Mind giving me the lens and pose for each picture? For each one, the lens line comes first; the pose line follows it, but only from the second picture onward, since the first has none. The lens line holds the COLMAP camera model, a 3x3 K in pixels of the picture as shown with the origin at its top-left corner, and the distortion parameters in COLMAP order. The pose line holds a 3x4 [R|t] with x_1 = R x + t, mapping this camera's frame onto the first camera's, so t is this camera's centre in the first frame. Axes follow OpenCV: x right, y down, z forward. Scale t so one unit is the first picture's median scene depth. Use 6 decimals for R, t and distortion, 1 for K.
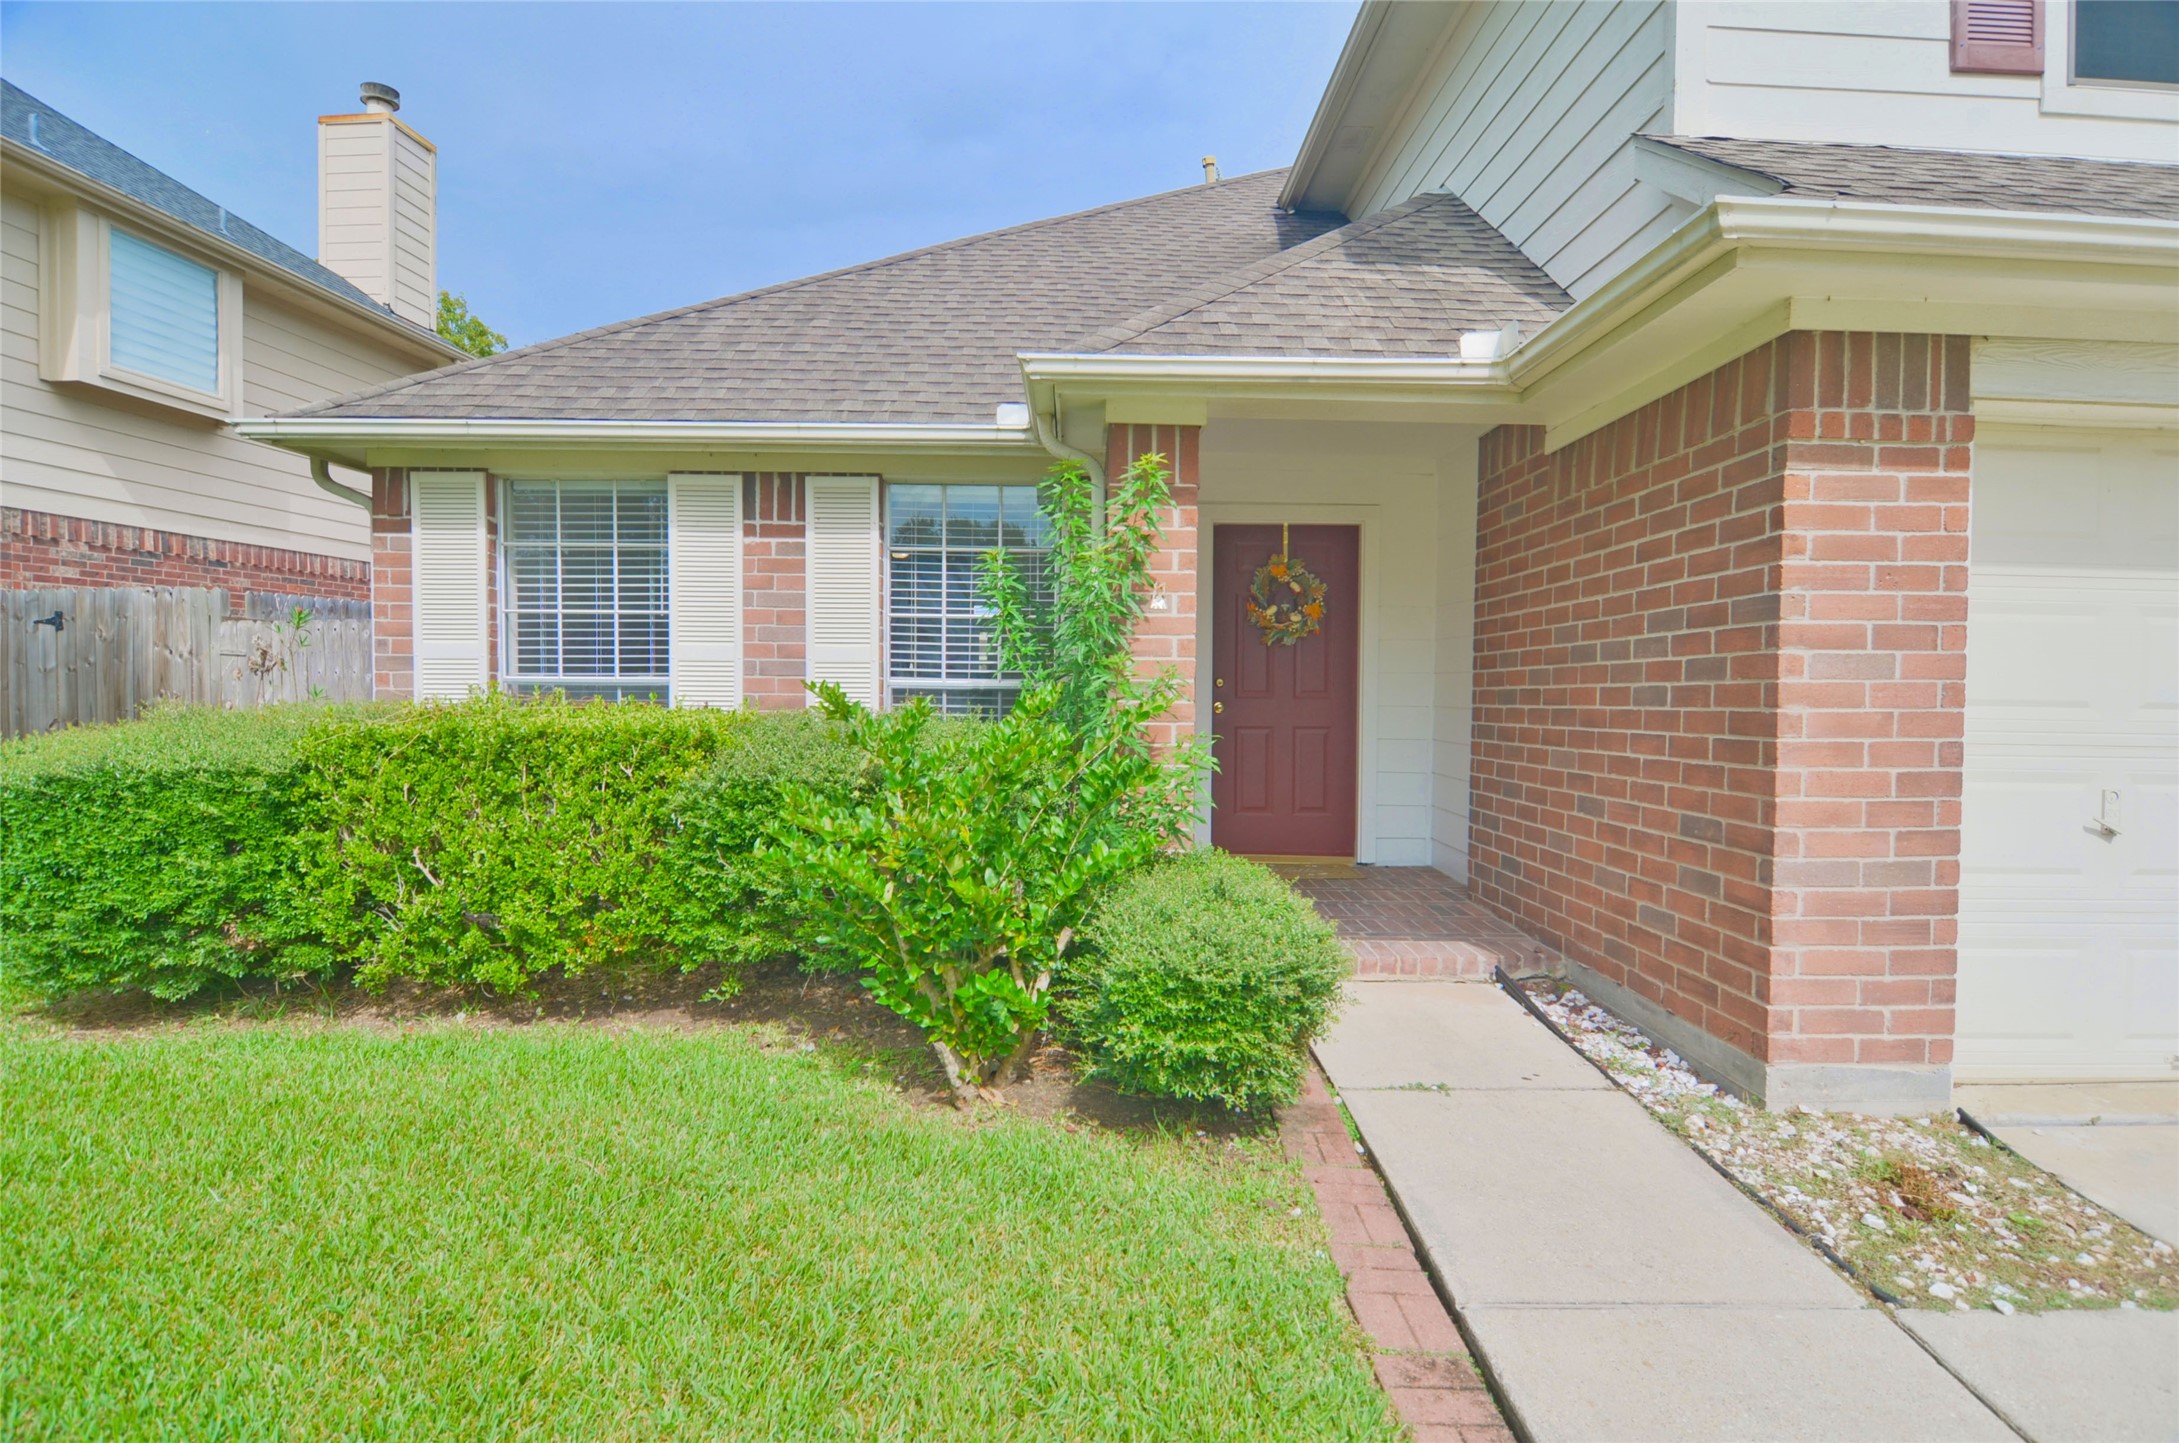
lens RADIAL K [[1168.3, 0, 1093.5], [0, 1168.3, 727.9], [0, 0, 1]] dist [-0.006647, -0.011515]
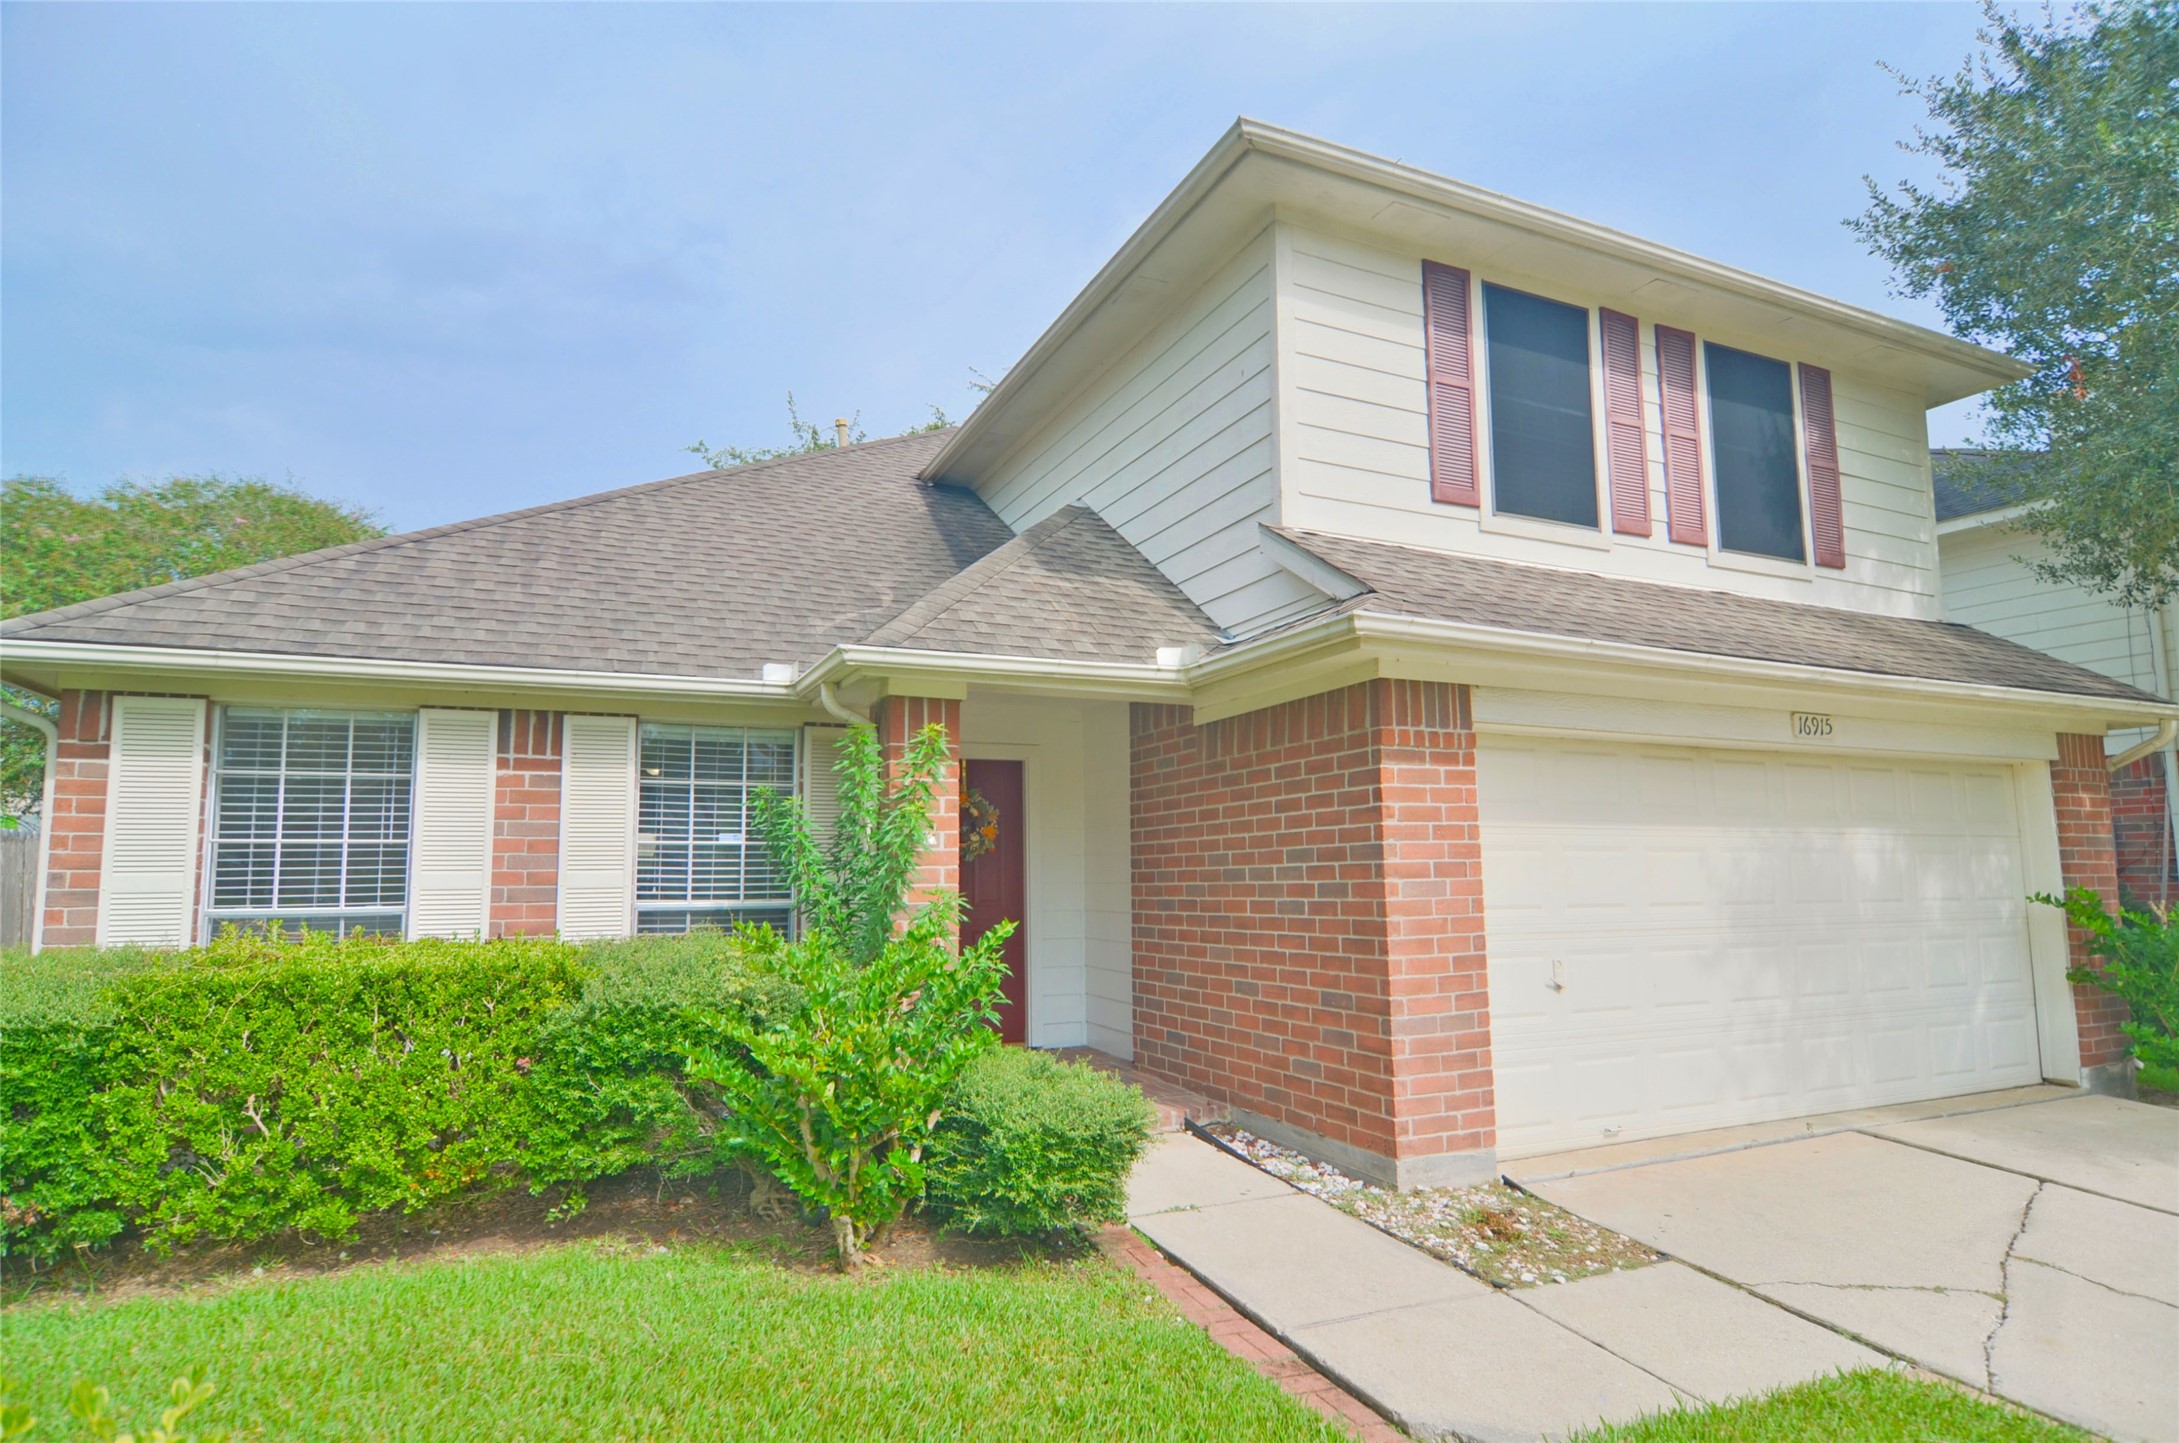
lens RADIAL K [[1176.0, 0, 1095.1], [0, 1176.0, 730.2], [0, 0, 1]] dist [-0.005663, -0.011319]
pose [[0.918925, 0.029818, 0.393304, -0.313232], [0.031884, 0.988260, -0.149418, -0.034120], [-0.393142, 0.149844, 0.907186, -0.241023]]
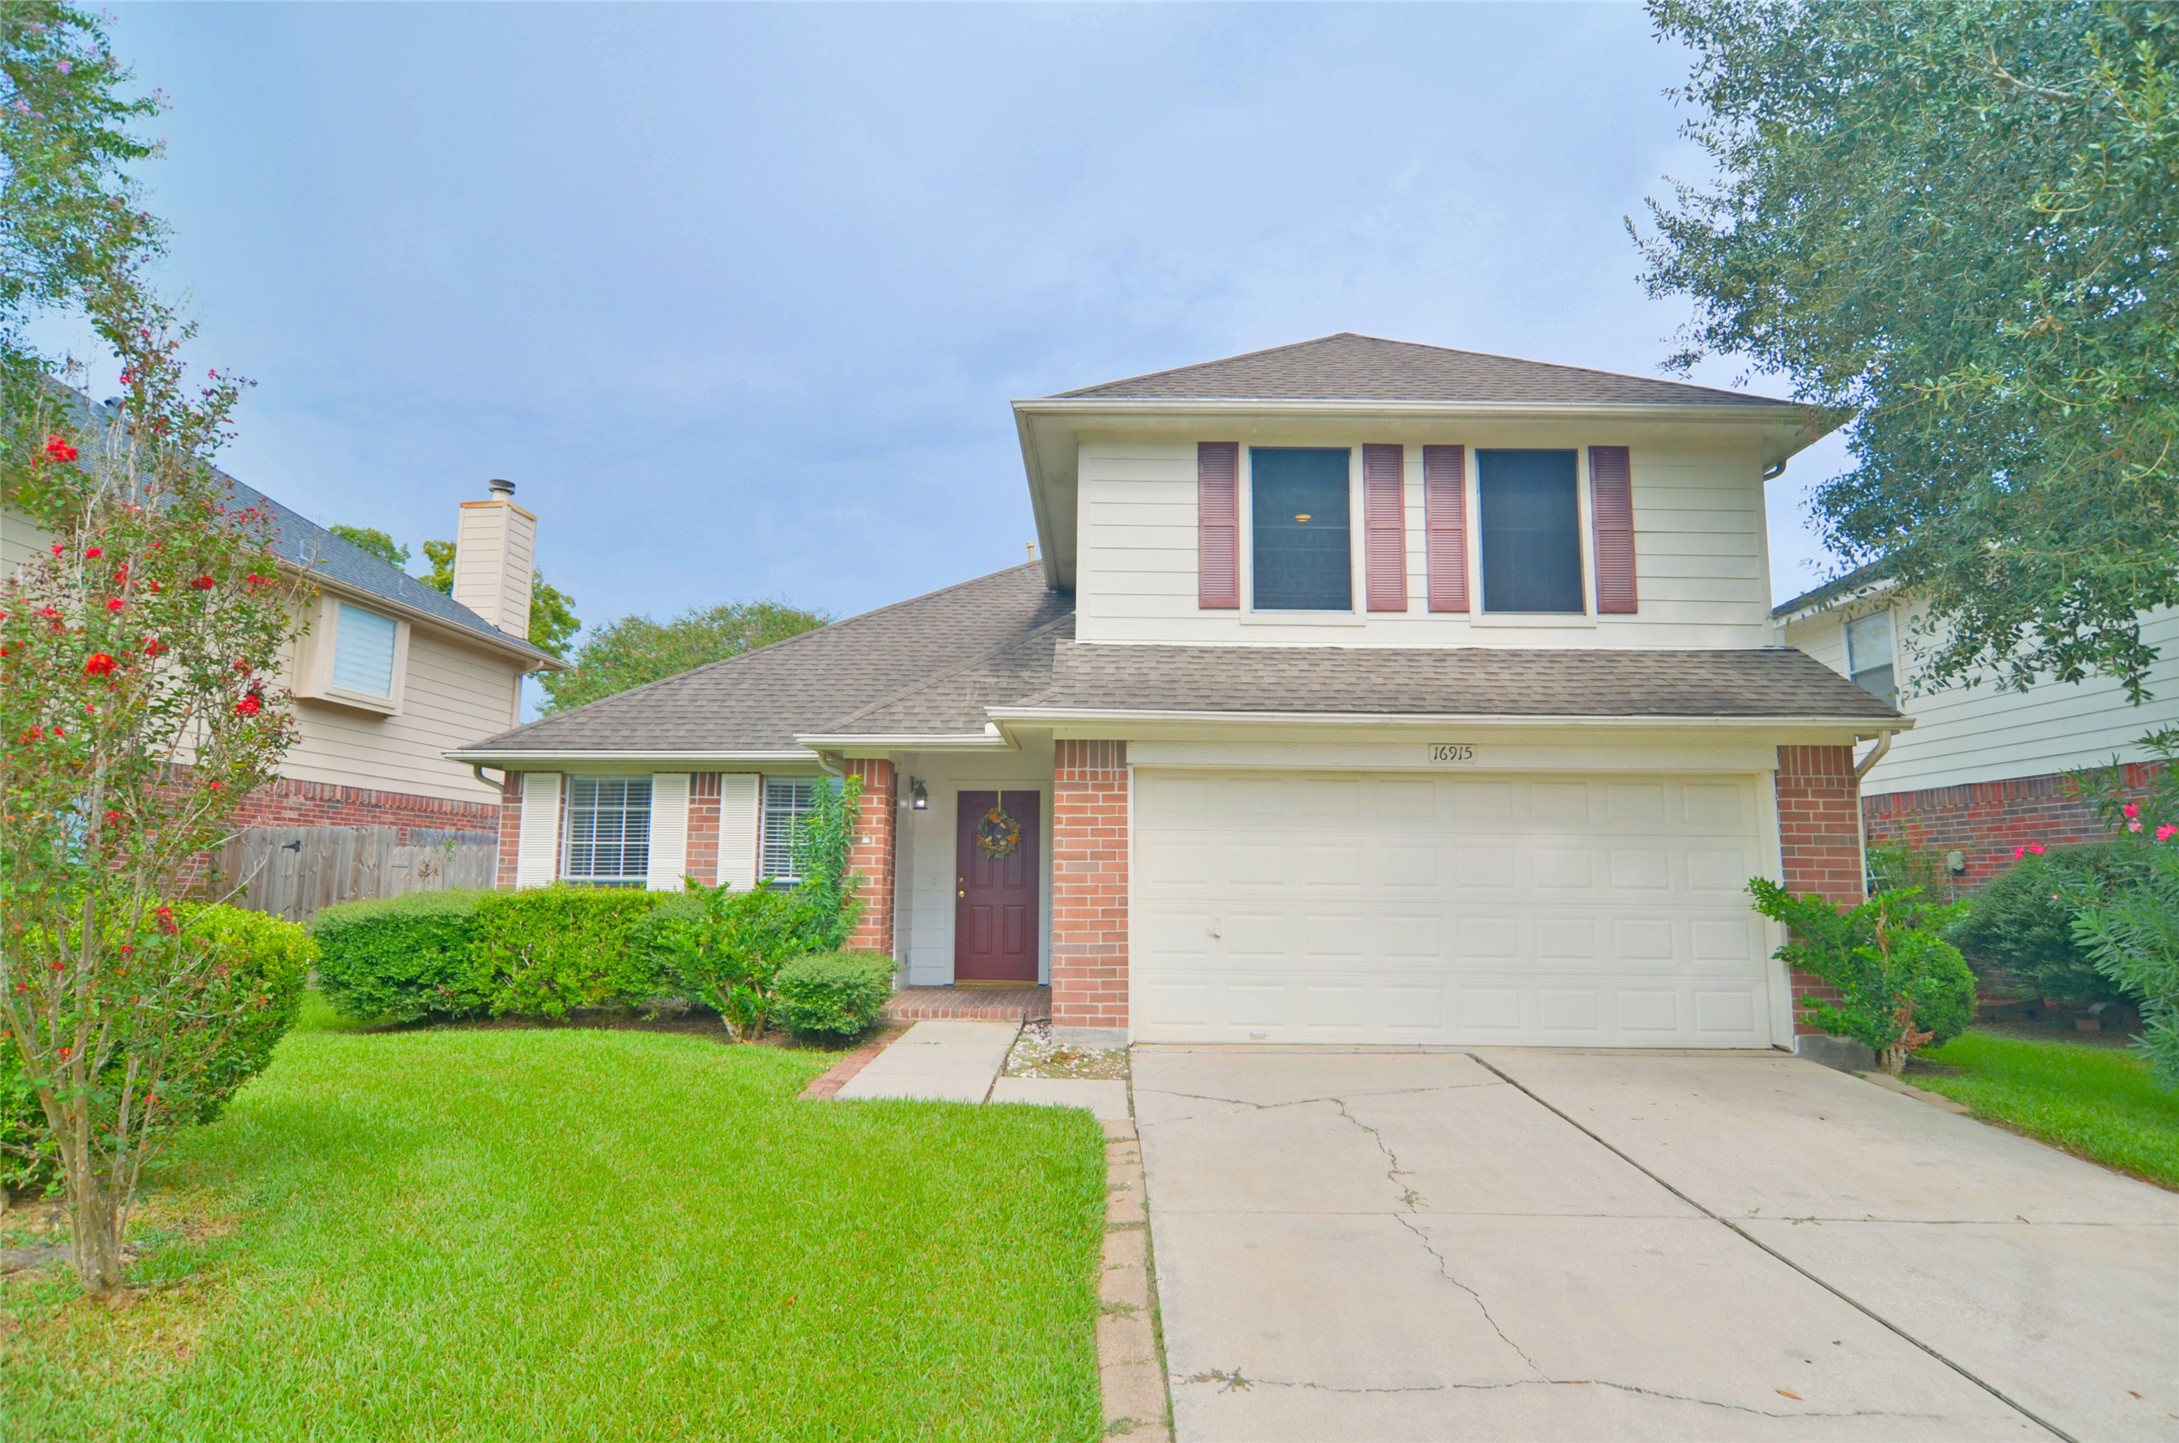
lens RADIAL K [[1153.1, 0, 1089.5], [0, 1153.1, 721.5], [0, 0, 1]] dist [-0.008813, -0.001061]
pose [[0.999541, -0.009164, -0.028863, 0.604786], [0.003684, 0.982835, -0.184449, 0.082432], [0.030058, 0.184258, 0.982418, -1.276706]]
